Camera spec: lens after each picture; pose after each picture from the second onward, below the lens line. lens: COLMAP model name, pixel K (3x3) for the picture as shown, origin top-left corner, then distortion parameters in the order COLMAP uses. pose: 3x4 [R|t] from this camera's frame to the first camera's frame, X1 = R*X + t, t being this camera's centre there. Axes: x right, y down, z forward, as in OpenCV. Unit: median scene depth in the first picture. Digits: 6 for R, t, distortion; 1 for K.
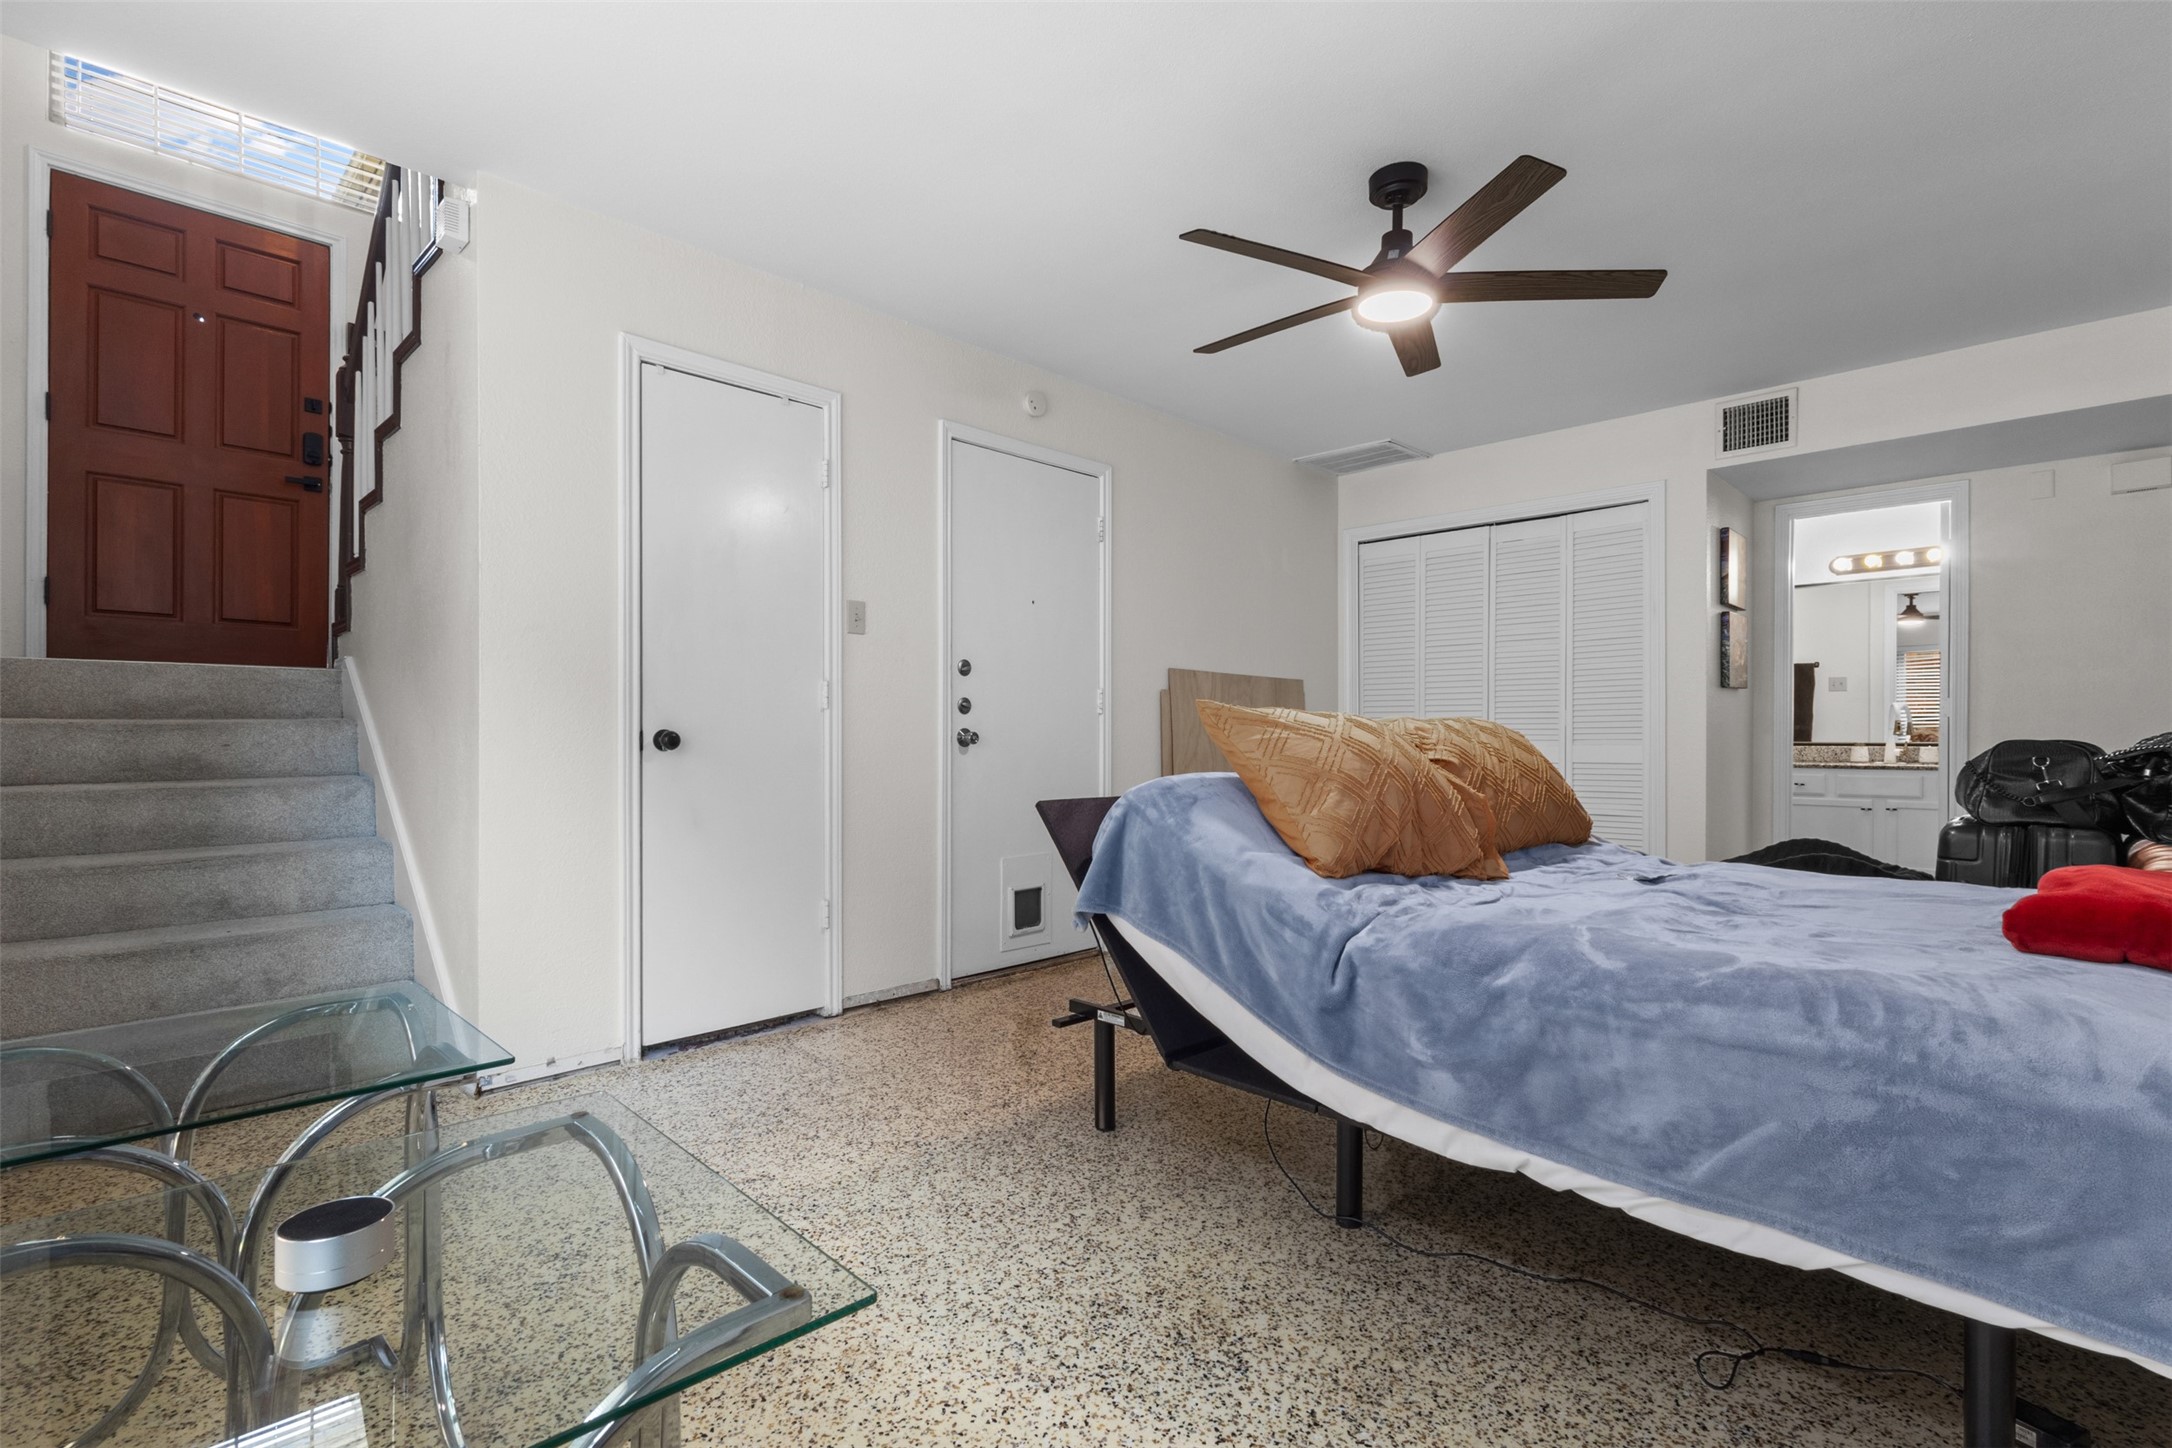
lens RADIAL K [[980.7, 0, 1085.2], [0, 980.7, 739.1], [0, 0, 1]] dist [-0.001563, -0.000614]
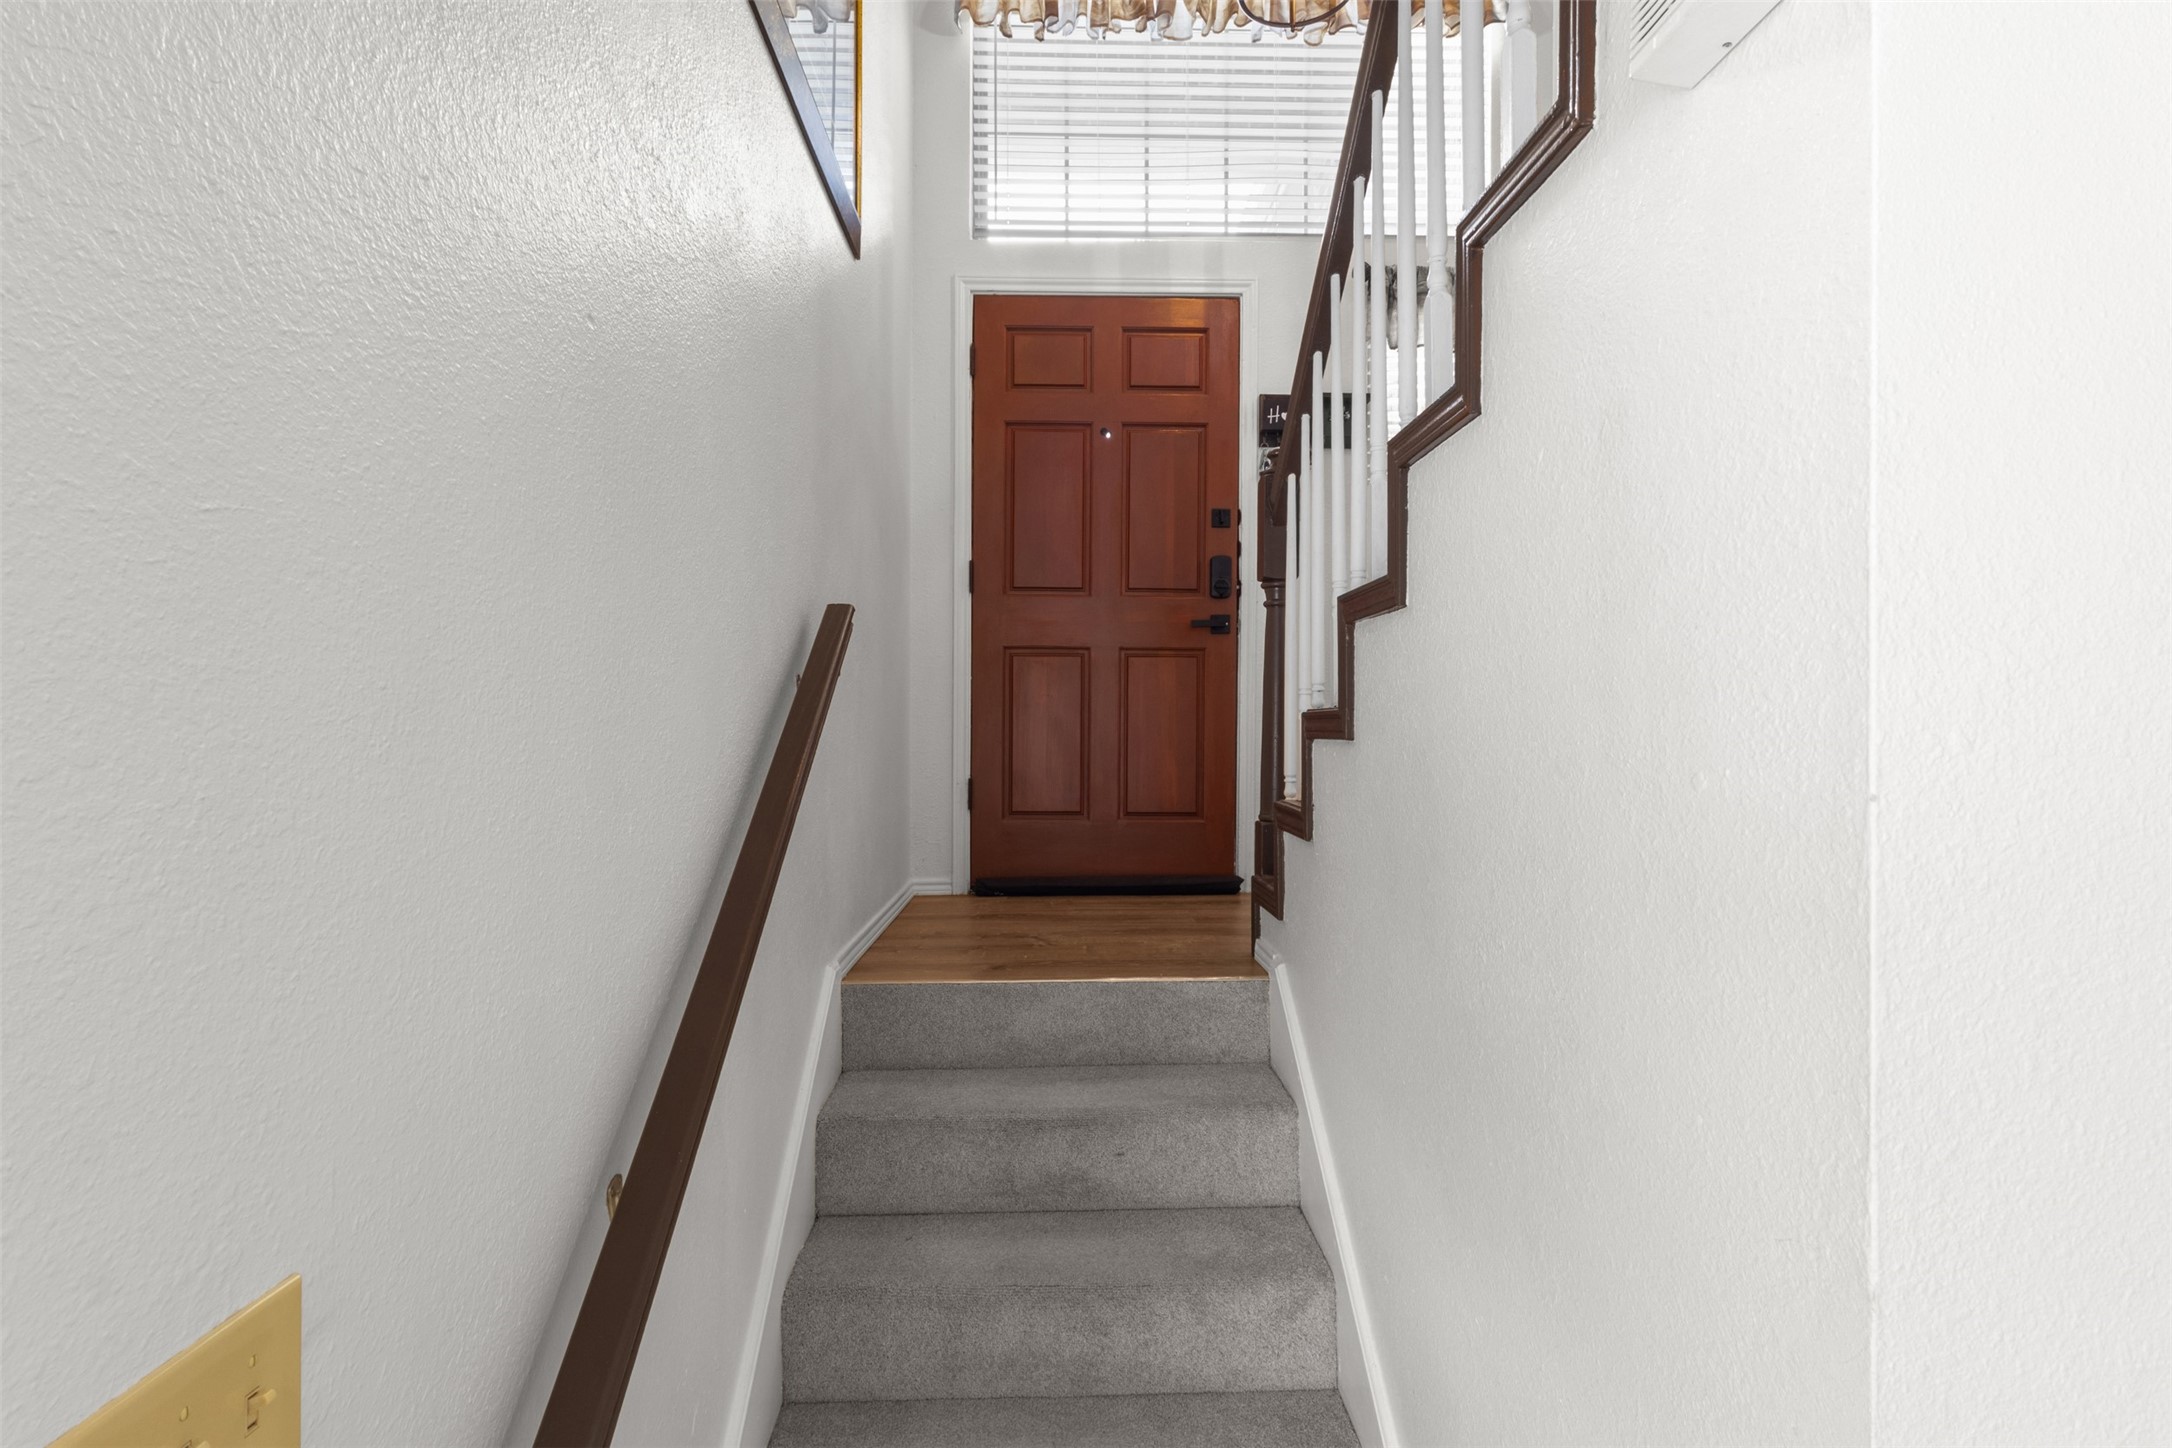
lens RADIAL K [[991.7, 0, 1093.6], [0, 991.7, 723.5], [0, 0, 1]] dist [-0.001477, 0.000203]
pose [[0.717210, -0.001108, -0.696856, -0.398684], [-0.004787, 0.999967, -0.006516, -0.213873], [0.696840, 0.008009, 0.717182, 0.471761]]
